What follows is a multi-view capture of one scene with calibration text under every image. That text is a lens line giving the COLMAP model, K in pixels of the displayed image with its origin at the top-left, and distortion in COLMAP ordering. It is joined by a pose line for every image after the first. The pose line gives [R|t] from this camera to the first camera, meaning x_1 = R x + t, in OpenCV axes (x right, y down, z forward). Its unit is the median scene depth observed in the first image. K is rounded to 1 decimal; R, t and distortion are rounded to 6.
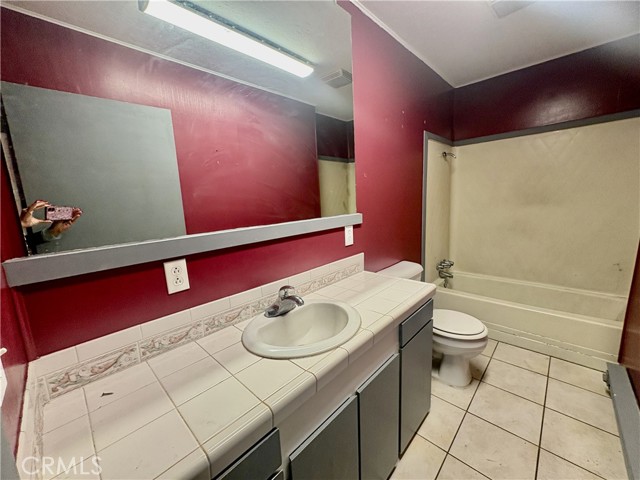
lens RADIAL K [[255.1, 0, 320.0], [0, 255.1, 240.0], [0, 0, 1]] dist [-0.000600, 0.000417]
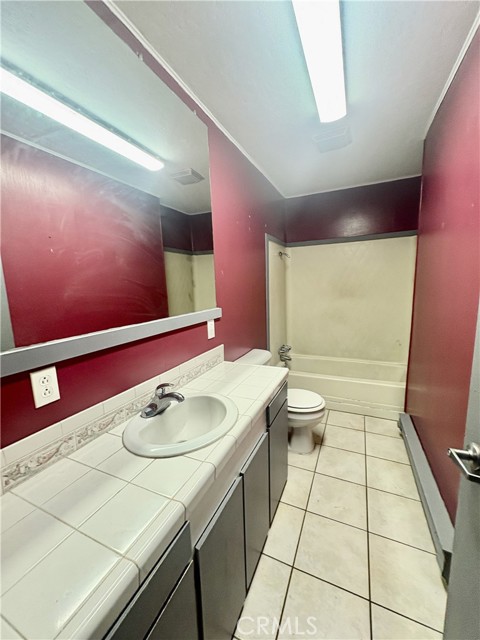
lens RADIAL K [[255.1, 0, 240.0], [0, 255.1, 320.0], [0, 0, 1]] dist [-0.000600, 0.000417]
pose [[0.945083, -0.030490, 0.325404, -0.119546], [0.040963, 0.998838, -0.025381, -0.023961], [-0.324253, 0.037317, 0.945234, -0.041389]]
